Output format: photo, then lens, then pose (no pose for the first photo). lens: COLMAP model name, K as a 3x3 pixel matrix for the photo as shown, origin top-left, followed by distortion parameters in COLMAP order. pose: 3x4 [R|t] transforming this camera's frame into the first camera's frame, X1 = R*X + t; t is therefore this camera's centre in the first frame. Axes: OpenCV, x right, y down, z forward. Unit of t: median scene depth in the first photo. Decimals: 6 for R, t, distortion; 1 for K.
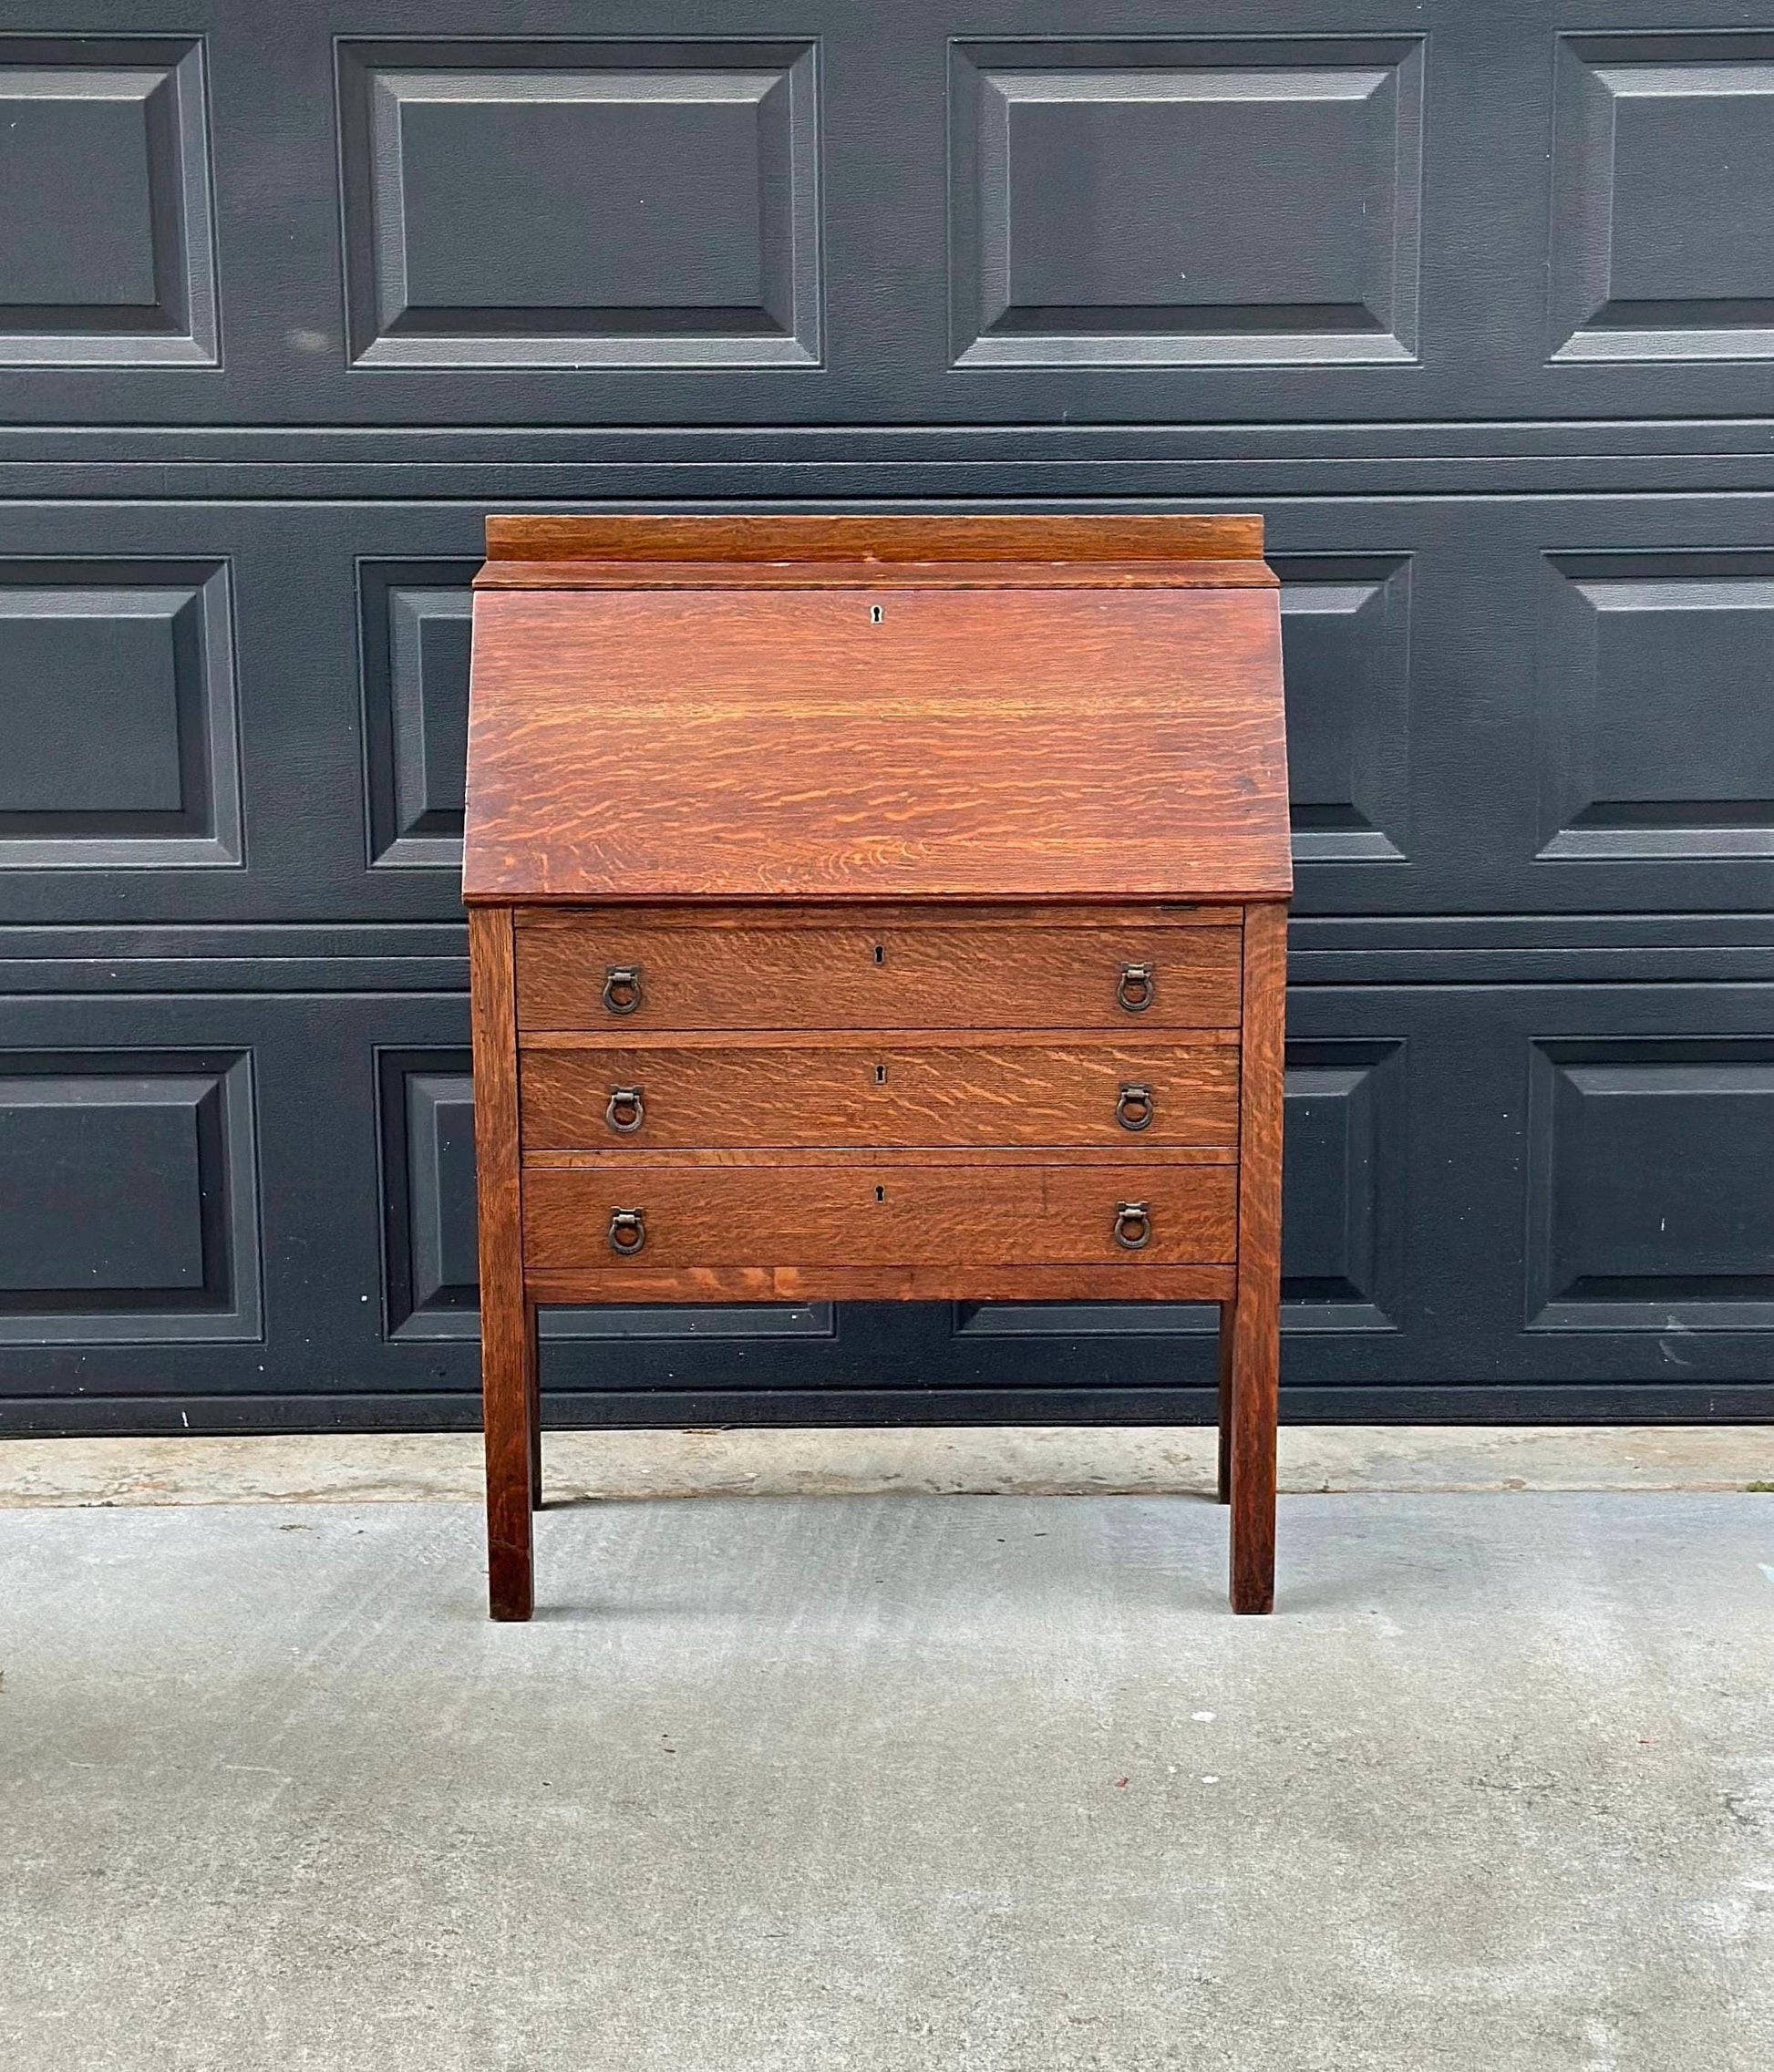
lens RADIAL K [[4198.3, 0, 969.3], [0, 4198.3, 1055.7], [0, 0, 1]] dist [0.139893, 0.059380]
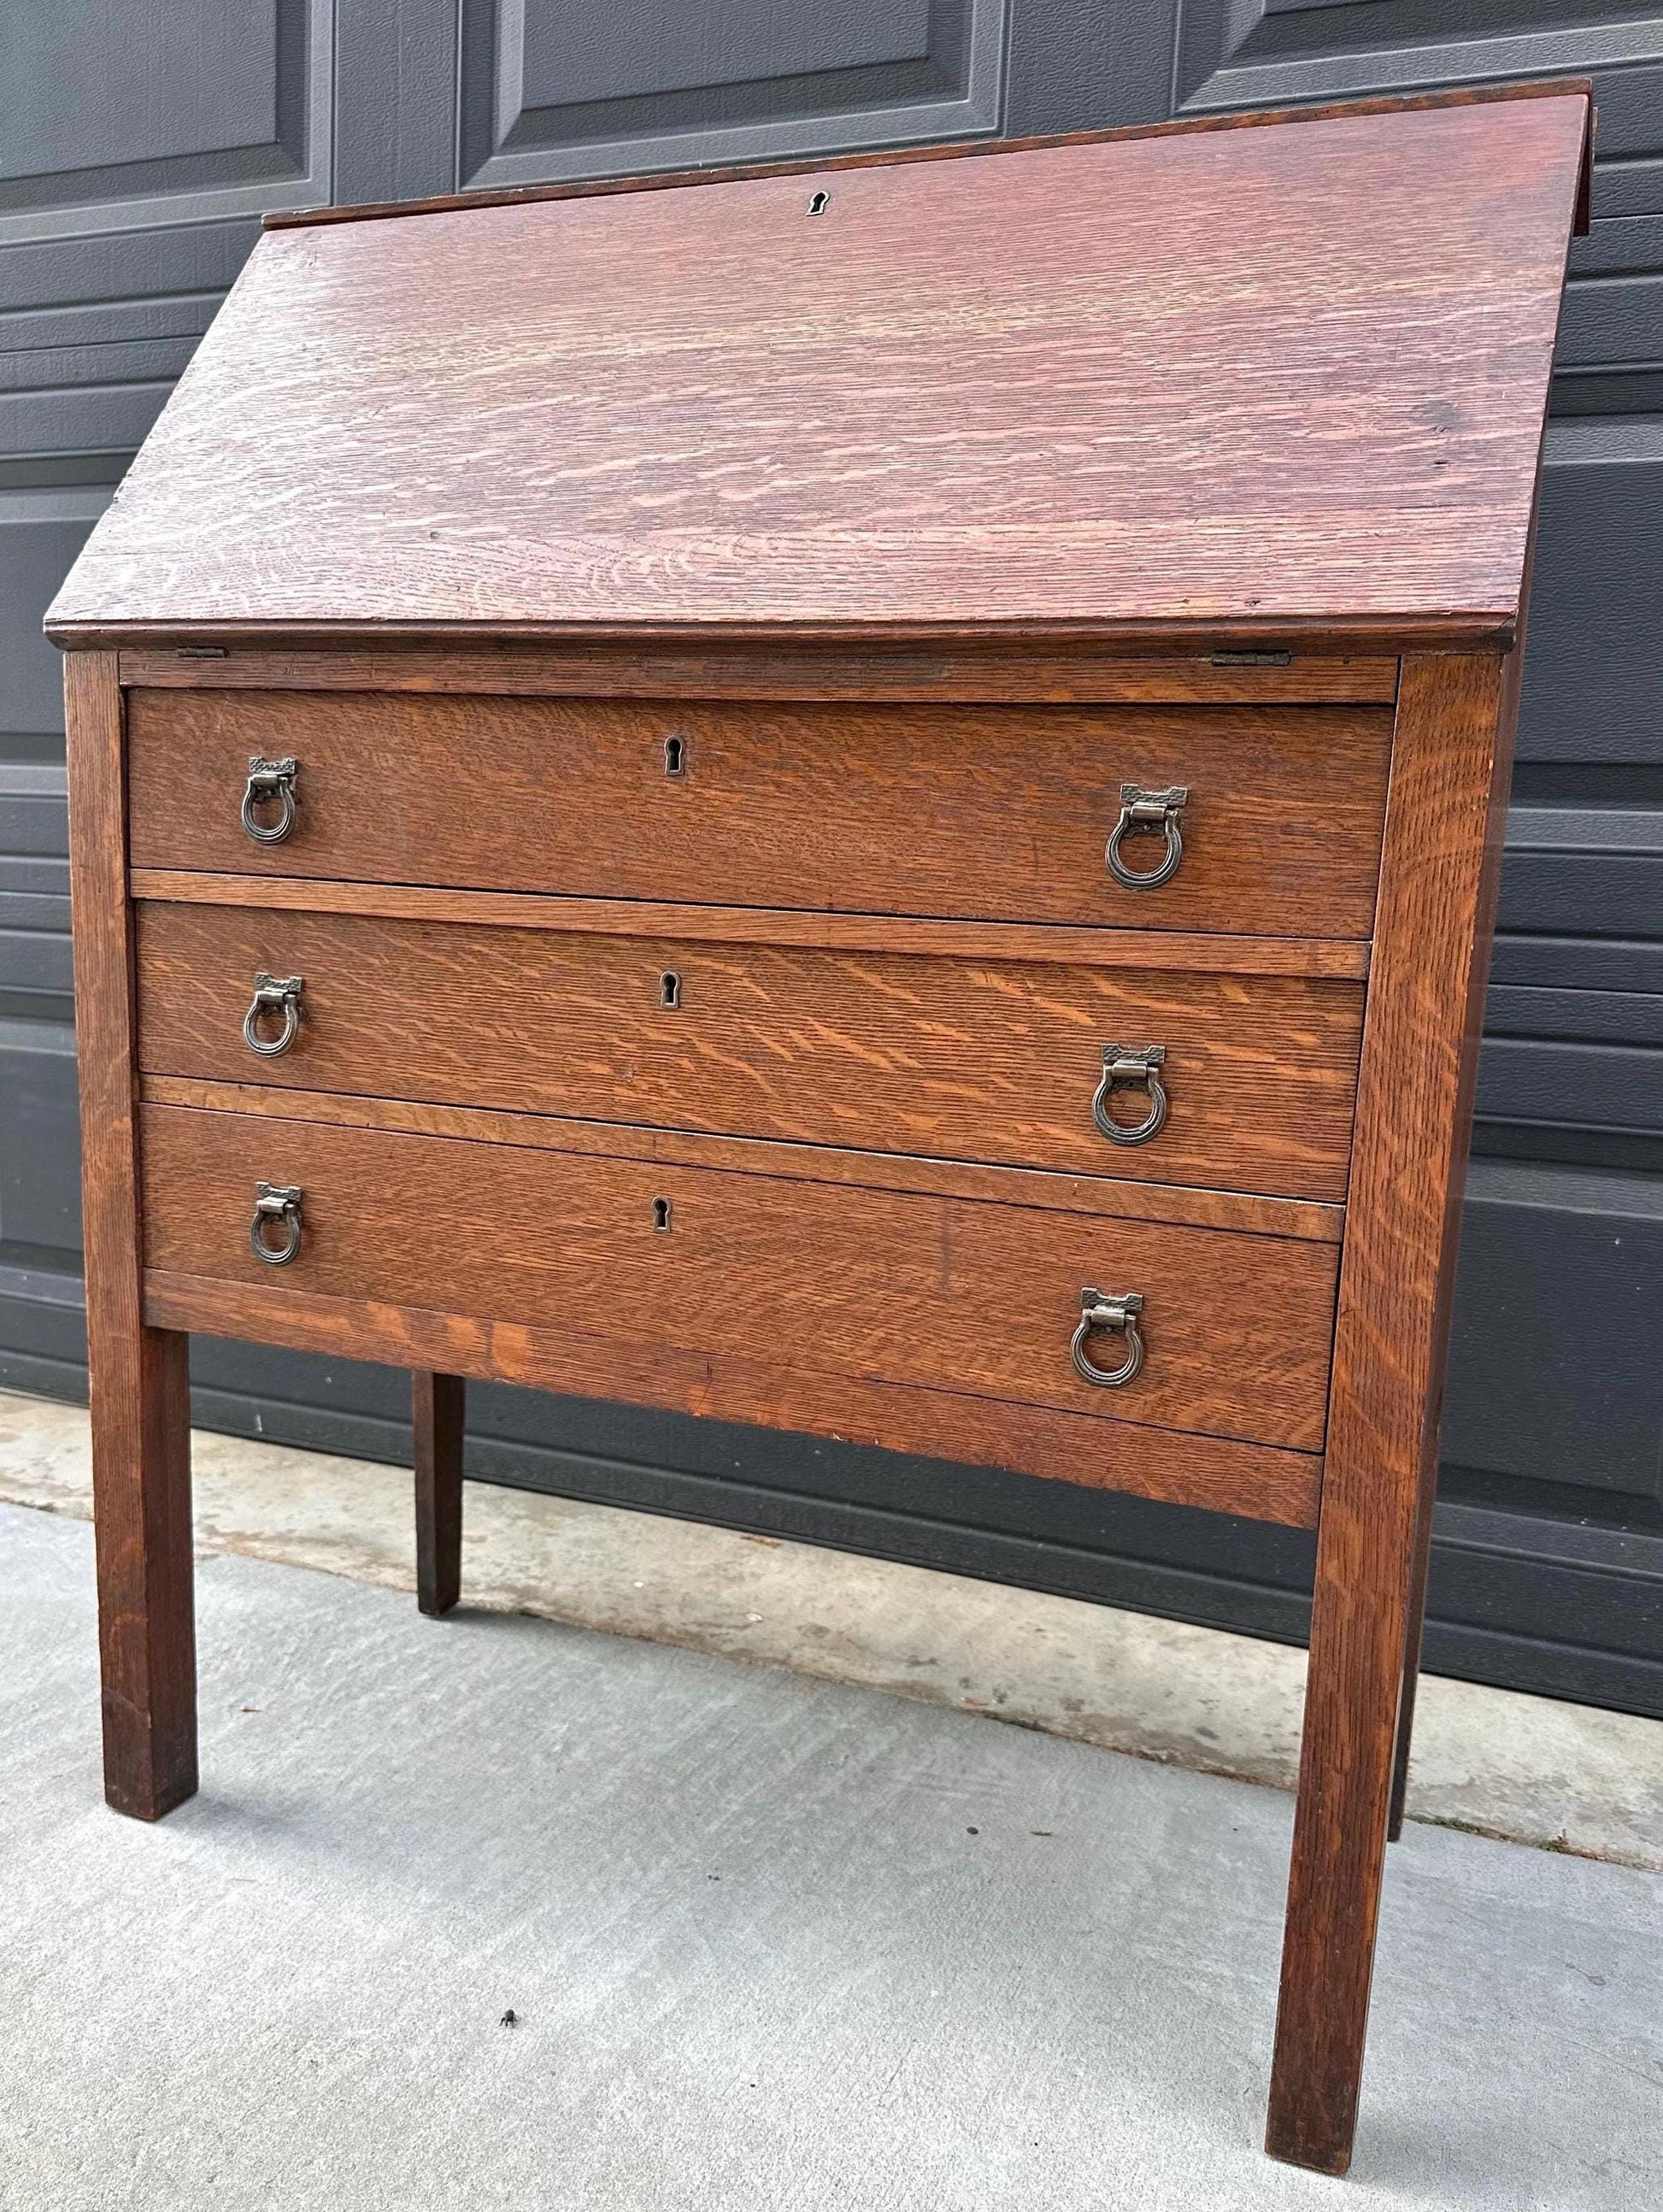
lens RADIAL K [[1774.8, 0, 857.0], [0, 1774.8, 1148.2], [0, 0, 1]] dist [0.197820, -0.458703]
pose [[0.917882, 0.104781, -0.382772, 0.089765], [-0.130461, 0.990577, -0.041680, 0.030647], [0.374798, 0.088194, 0.922902, 0.791130]]
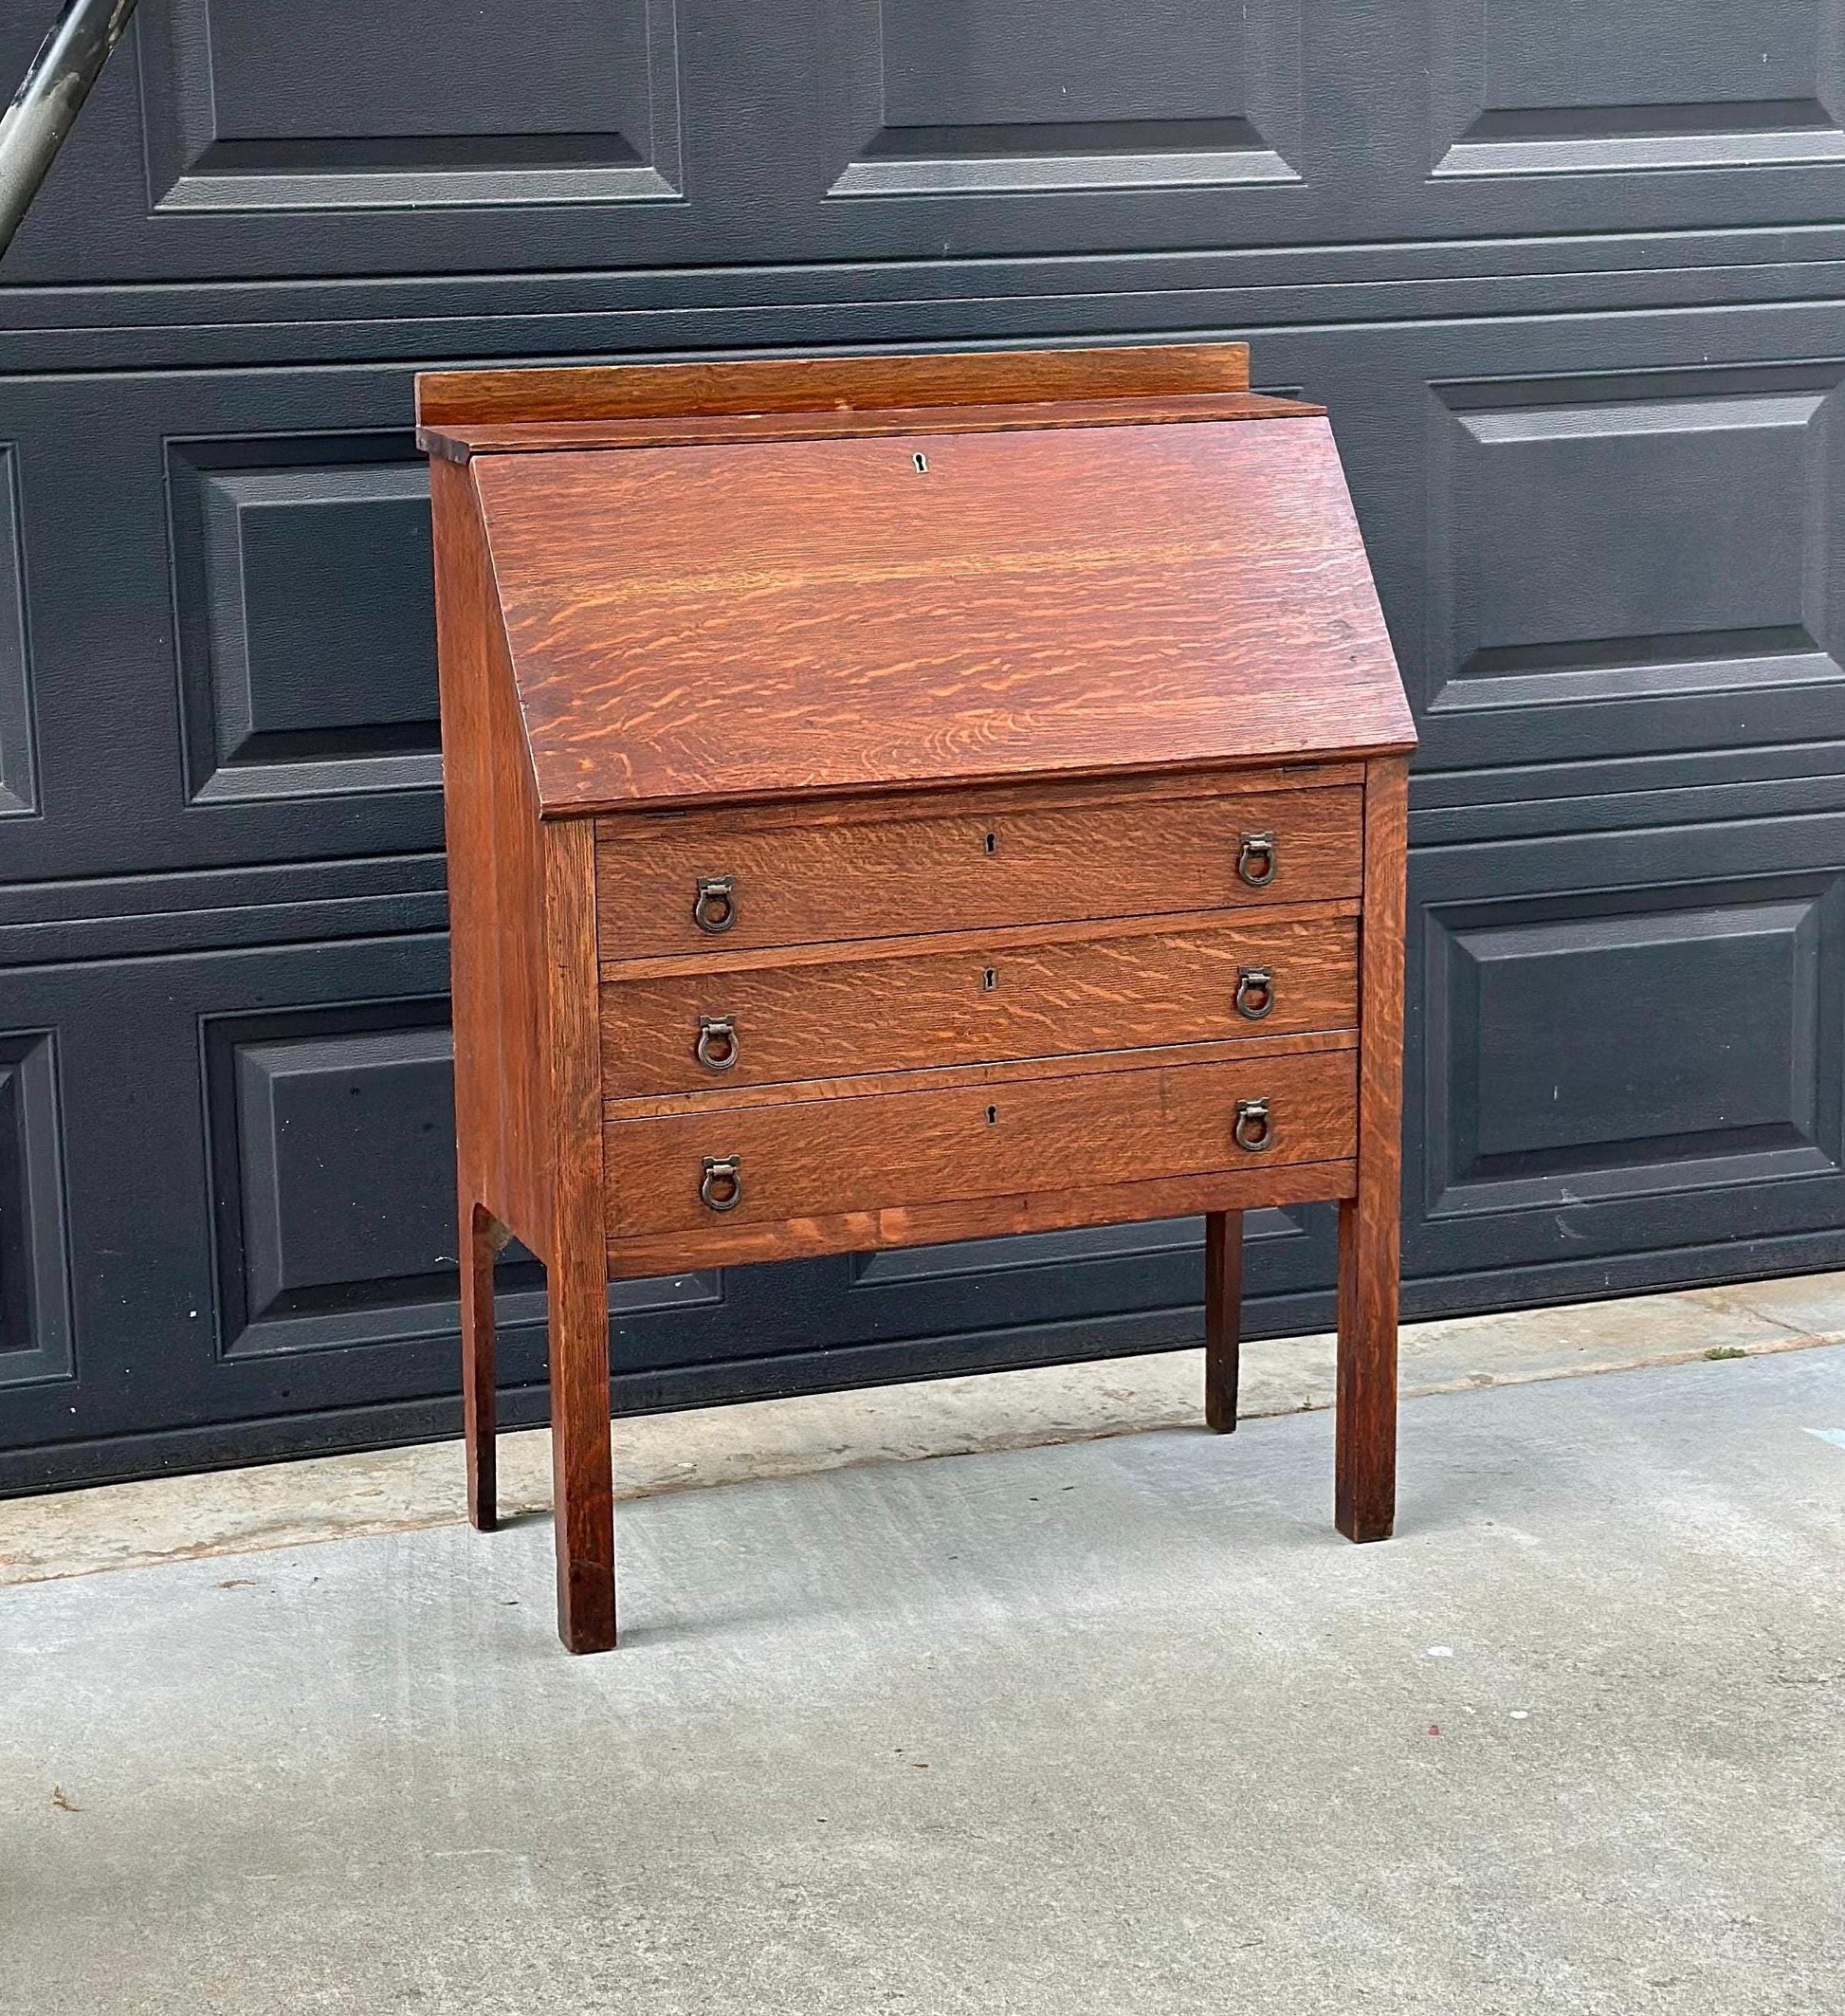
lens RADIAL K [[4366.9, 0, 922.5], [0, 4366.9, 1008.0], [0, 0, 1]] dist [0.142602, 0.099284]
pose [[0.944541, -0.081755, 0.318055, -0.324429], [0.084097, 0.996437, 0.006384, 0.003312], [-0.317443, 0.020717, 0.948051, 0.131252]]
